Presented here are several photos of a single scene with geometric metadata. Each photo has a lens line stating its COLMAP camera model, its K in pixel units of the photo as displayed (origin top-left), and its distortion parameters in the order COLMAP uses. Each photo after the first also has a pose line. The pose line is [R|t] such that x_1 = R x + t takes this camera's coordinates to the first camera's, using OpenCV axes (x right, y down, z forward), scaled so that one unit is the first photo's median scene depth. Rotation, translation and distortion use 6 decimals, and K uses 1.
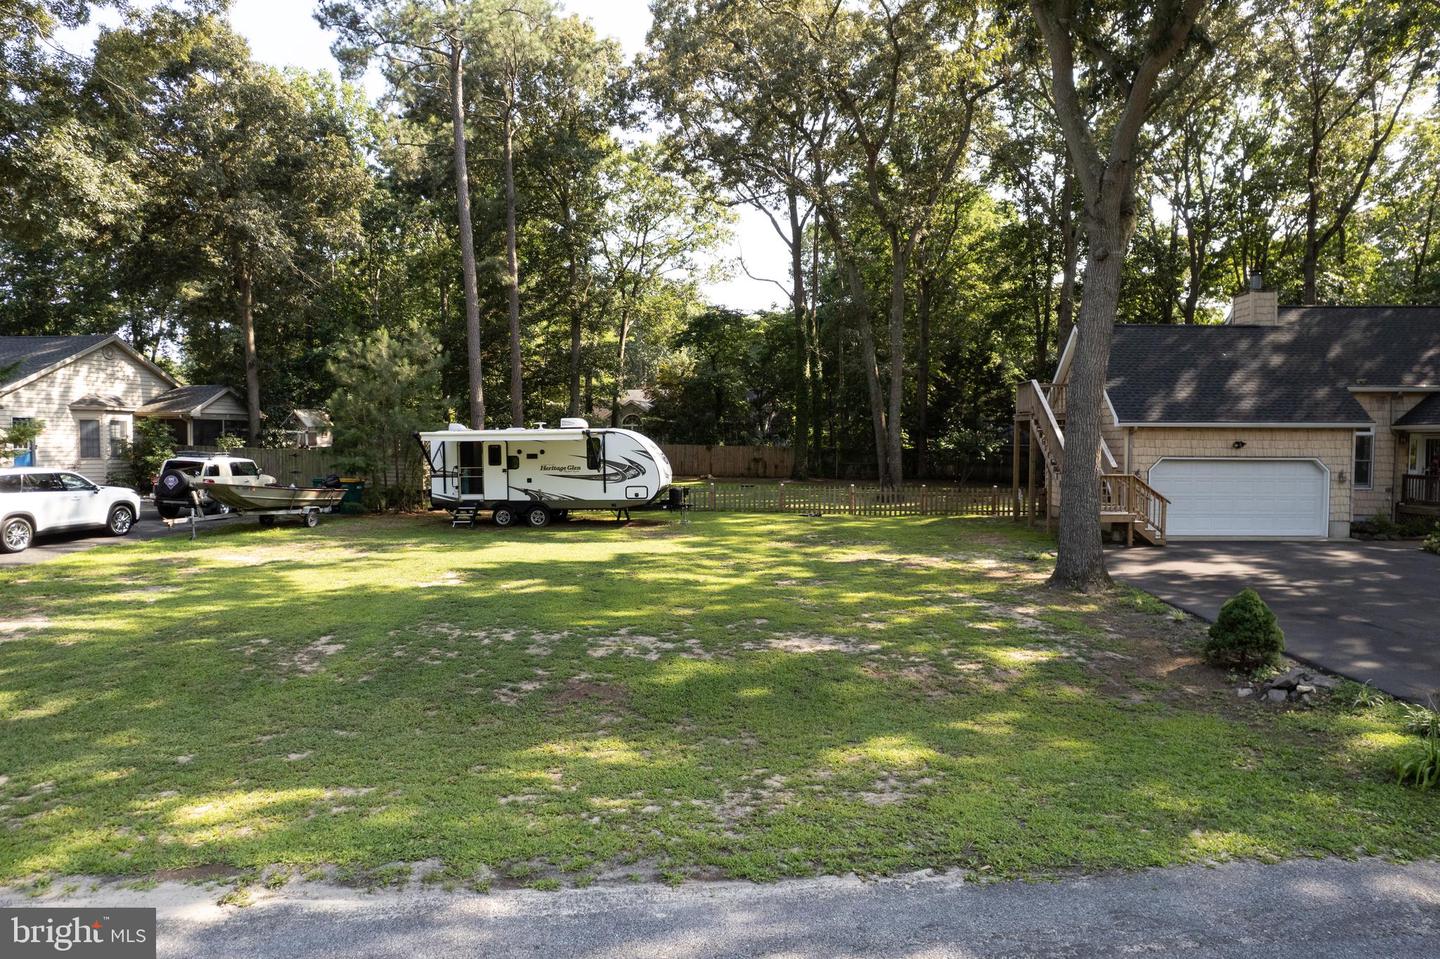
lens RADIAL K [[920.1, 0, 719.5], [0, 920.1, 501.5], [0, 0, 1]] dist [-0.001239, -0.001475]
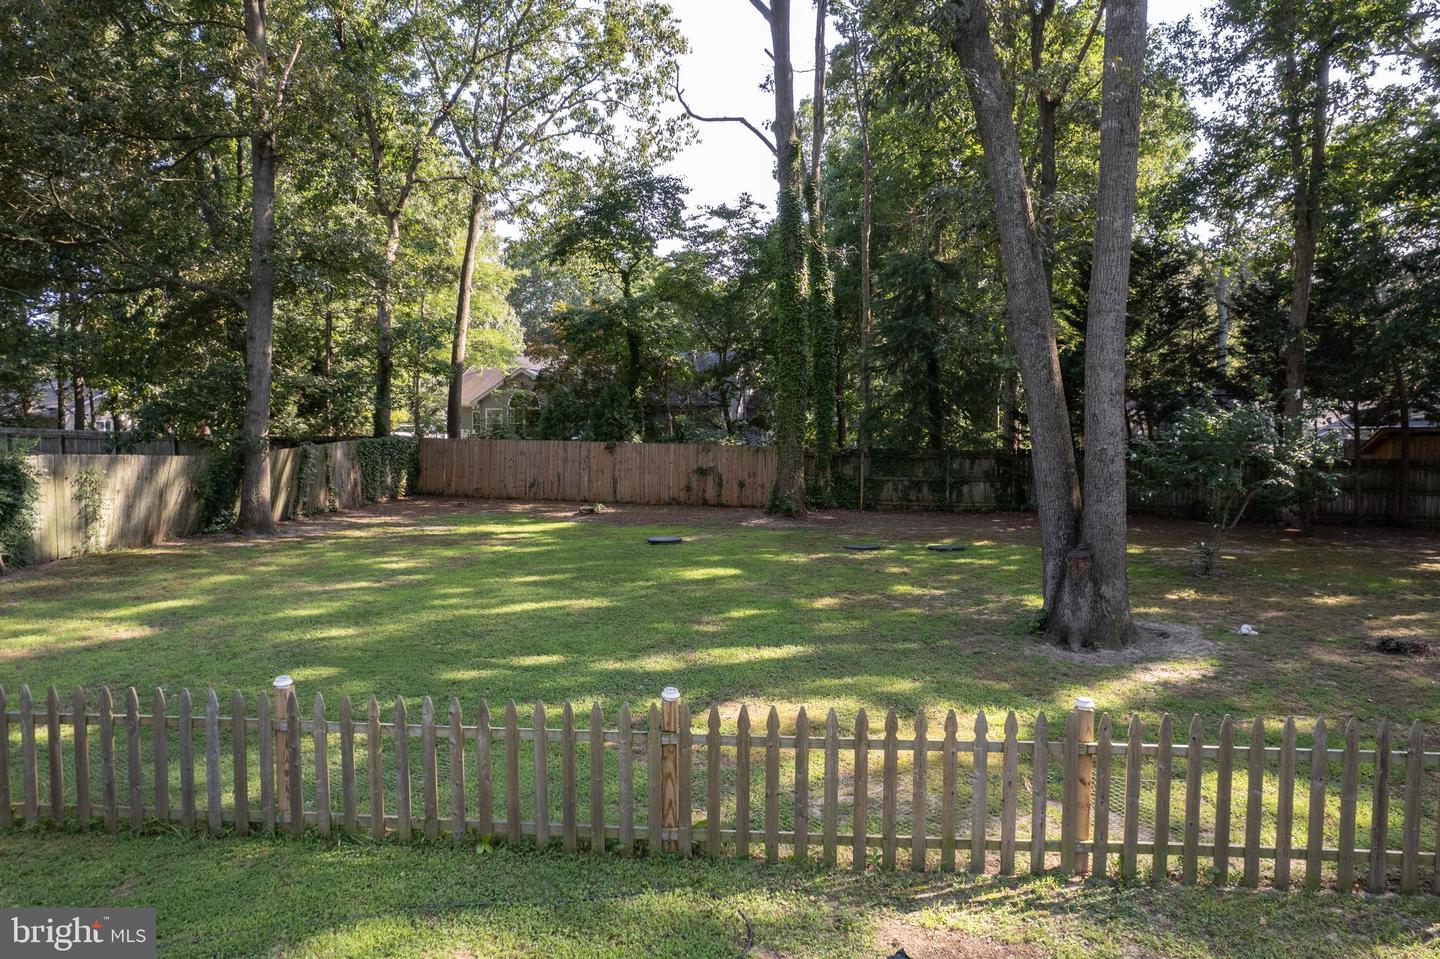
lens RADIAL K [[920.1, 0, 719.5], [0, 920.1, 501.5], [0, 0, 1]] dist [-0.001239, -0.001475]
pose [[0.999970, -0.001020, 0.007735, 0.044984], [0.000975, 0.999982, 0.005856, -0.031128], [-0.007741, -0.005848, 0.999953, 0.488977]]
